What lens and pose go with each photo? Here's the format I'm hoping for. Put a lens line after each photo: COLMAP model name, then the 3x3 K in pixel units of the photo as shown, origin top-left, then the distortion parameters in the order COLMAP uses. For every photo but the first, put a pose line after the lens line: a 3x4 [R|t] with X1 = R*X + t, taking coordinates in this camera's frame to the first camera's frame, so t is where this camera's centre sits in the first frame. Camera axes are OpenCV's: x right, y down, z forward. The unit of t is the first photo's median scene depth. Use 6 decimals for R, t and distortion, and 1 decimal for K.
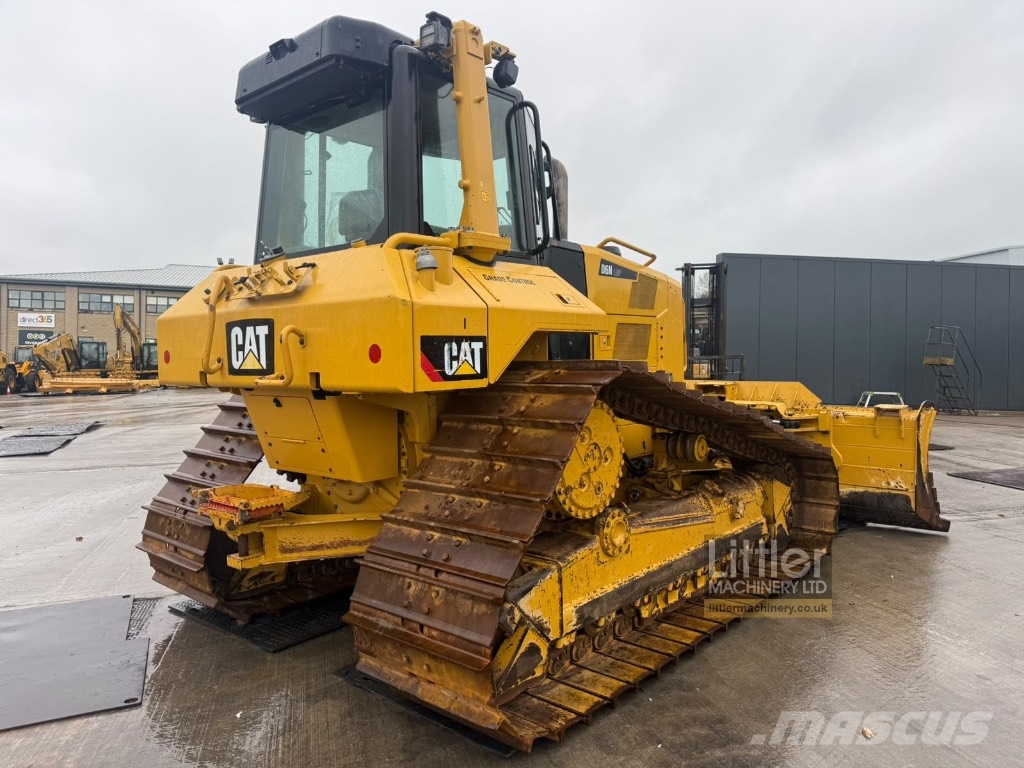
lens RADIAL K [[717.3, 0, 510.2], [0, 717.3, 384.8], [0, 0, 1]] dist [0.088395, -0.112814]
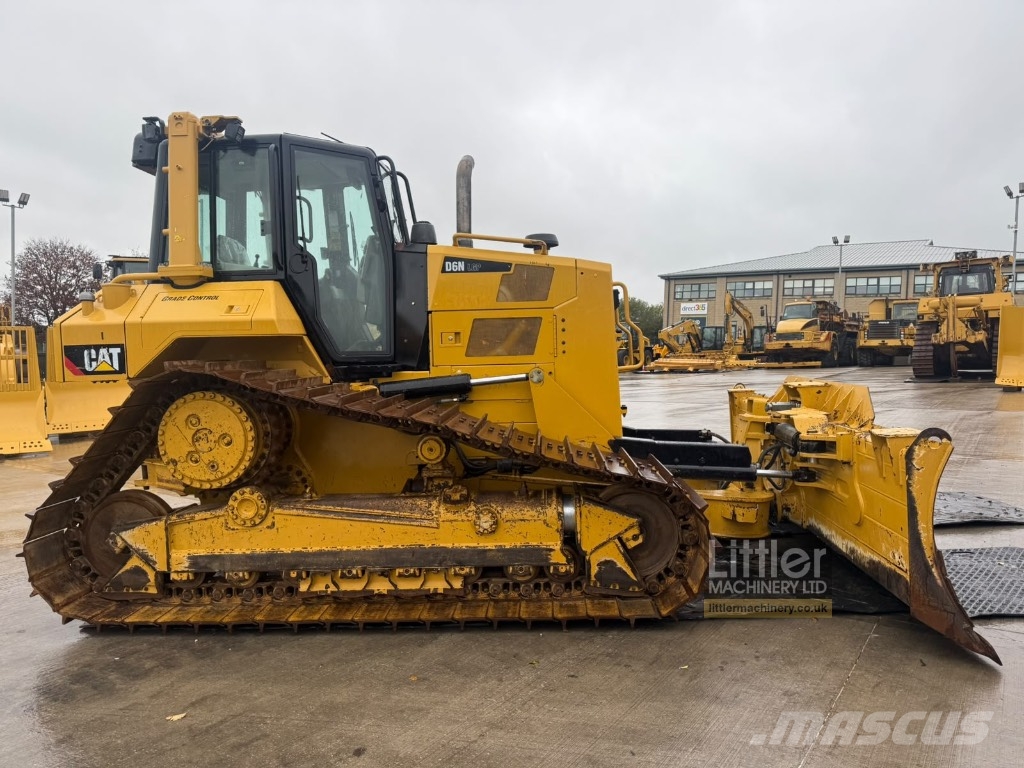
lens RADIAL K [[717.3, 0, 510.7], [0, 717.3, 386.1], [0, 0, 1]] dist [0.088395, -0.112814]
pose [[0.621144, 0.041356, -0.782604, 1.330982], [-0.017584, 0.999091, 0.038839, -0.045944], [0.783499, -0.010363, 0.621307, 0.599846]]
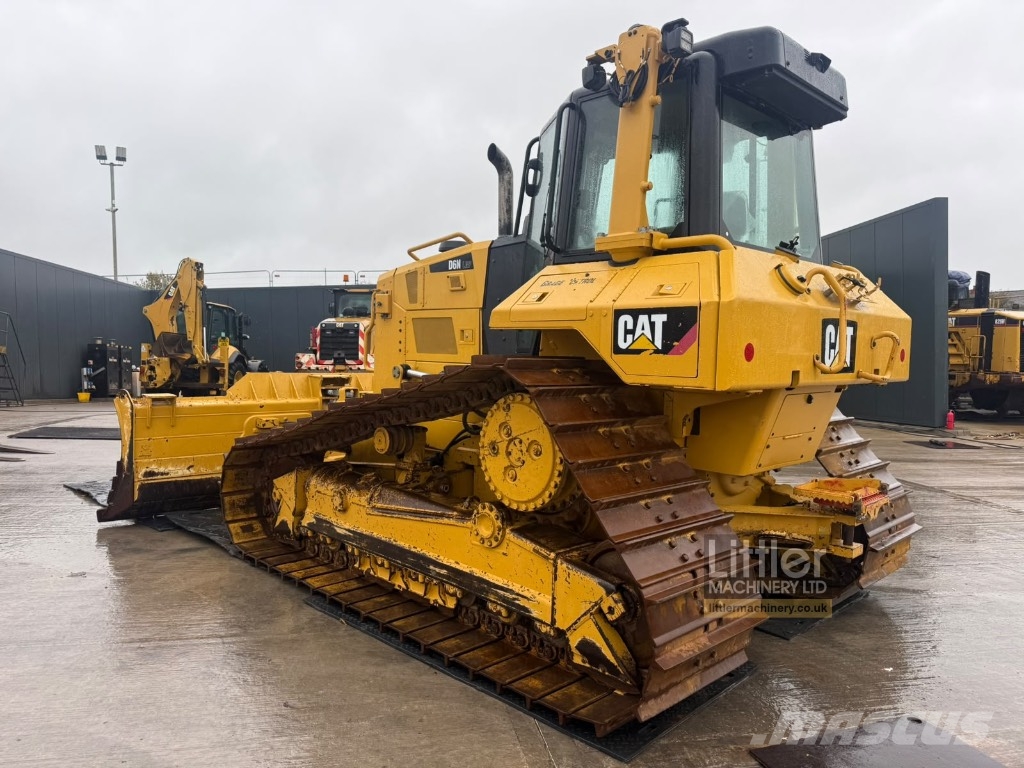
lens RADIAL K [[717.3, 0, 518.2], [0, 717.3, 380.1], [0, 0, 1]] dist [0.088395, -0.112814]
pose [[0.058834, -0.030077, 0.997815, -1.365376], [0.018035, 0.999415, 0.029062, -0.039735], [-0.998105, 0.016285, 0.059342, 1.340752]]
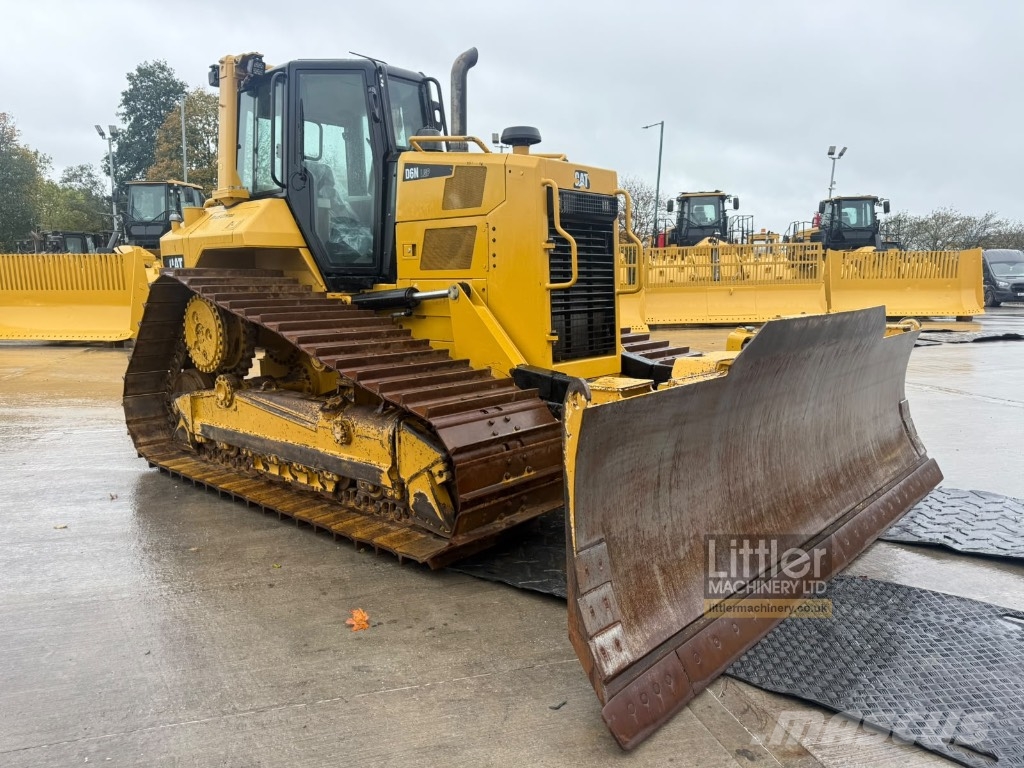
lens RADIAL K [[717.3, 0, 509.4], [0, 717.3, 384.9], [0, 0, 1]] dist [0.088395, -0.112814]
pose [[-0.007645, 0.160544, -0.986999, 1.553363], [-0.033844, 0.986421, 0.160712, -0.056843], [0.999398, 0.034633, -0.002107, 1.564201]]
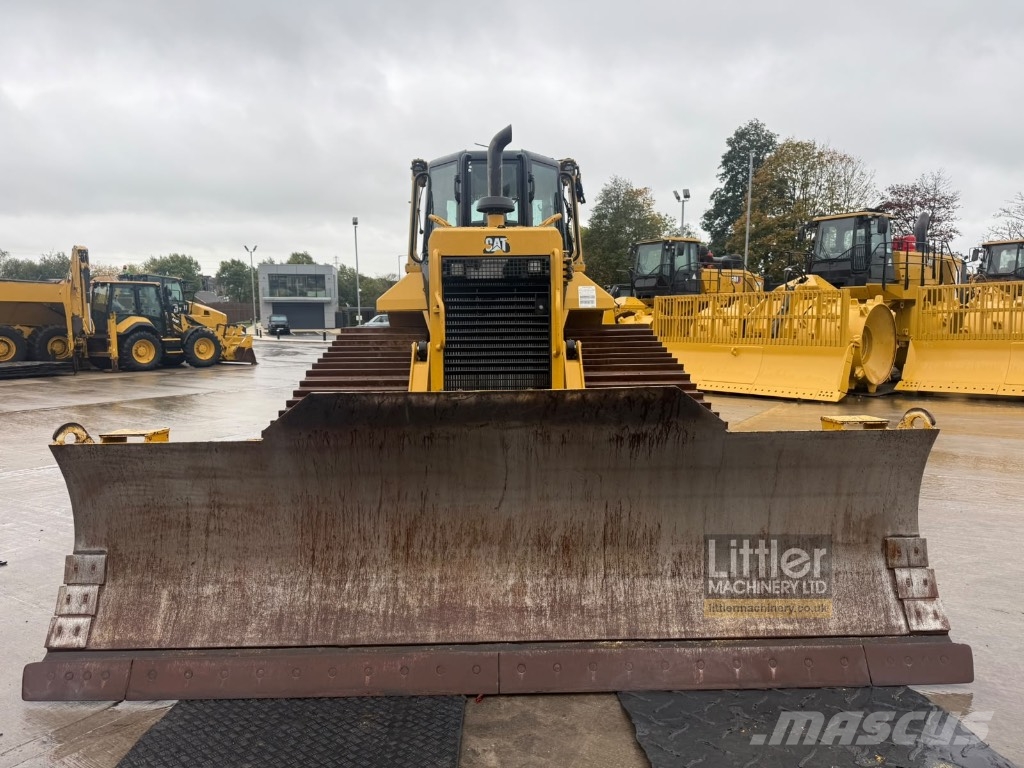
lens RADIAL K [[717.3, 0, 513.8], [0, 717.3, 386.0], [0, 0, 1]] dist [0.088395, -0.112814]
pose [[-0.731869, 0.082093, -0.676482, 1.129021], [-0.005414, 0.991985, 0.126237, -0.121304], [0.681424, 0.096051, -0.725559, 2.609702]]
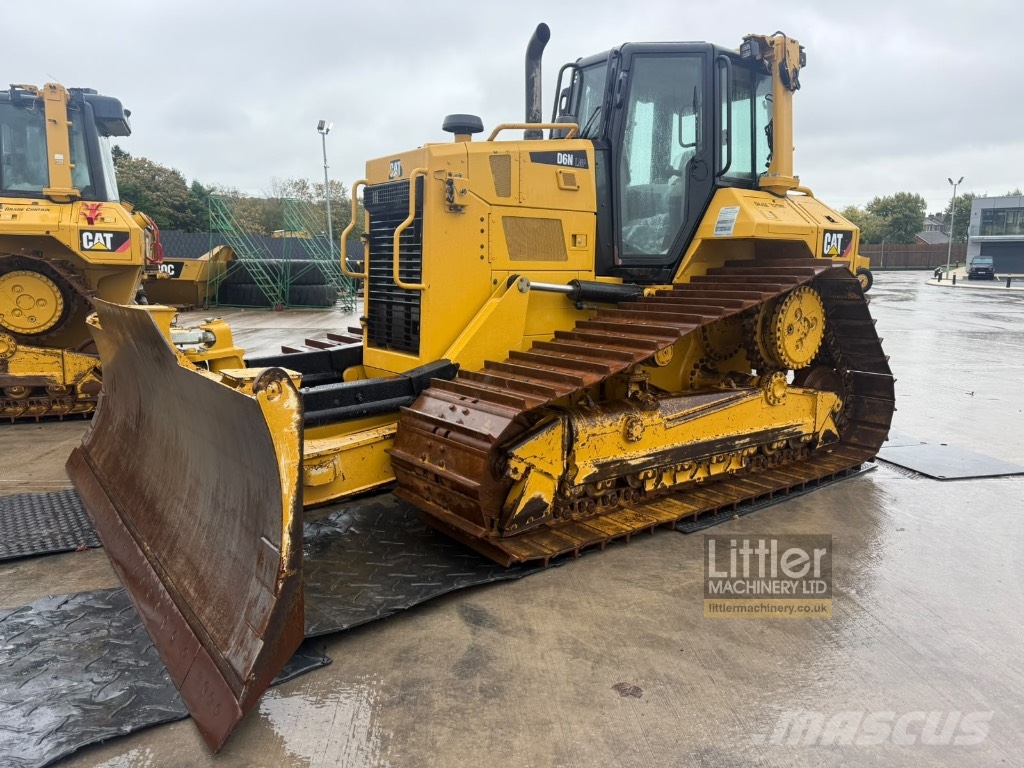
lens RADIAL K [[717.3, 0, 511.8], [0, 717.3, 383.6], [0, 0, 1]] dist [0.088395, -0.112814]
pose [[-0.982548, -0.022755, 0.184610, -0.121267], [0.013943, 0.980686, 0.195089, -0.088920], [-0.185484, 0.194258, -0.963255, 2.856408]]
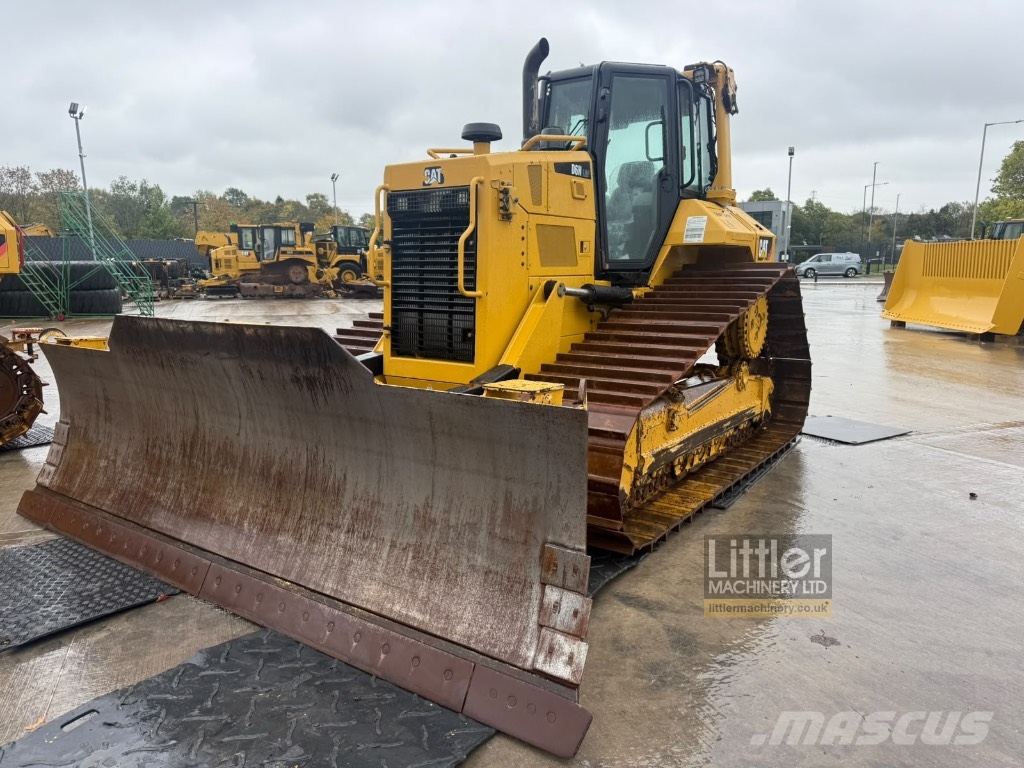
lens RADIAL K [[717.3, 0, 506.9], [0, 717.3, 387.3], [0, 0, 1]] dist [0.088395, -0.112814]
pose [[-0.993005, 0.035694, -0.112550, 0.322196], [0.011925, 0.978657, 0.205156, -0.108438], [0.117470, 0.202379, -0.972236, 2.908226]]
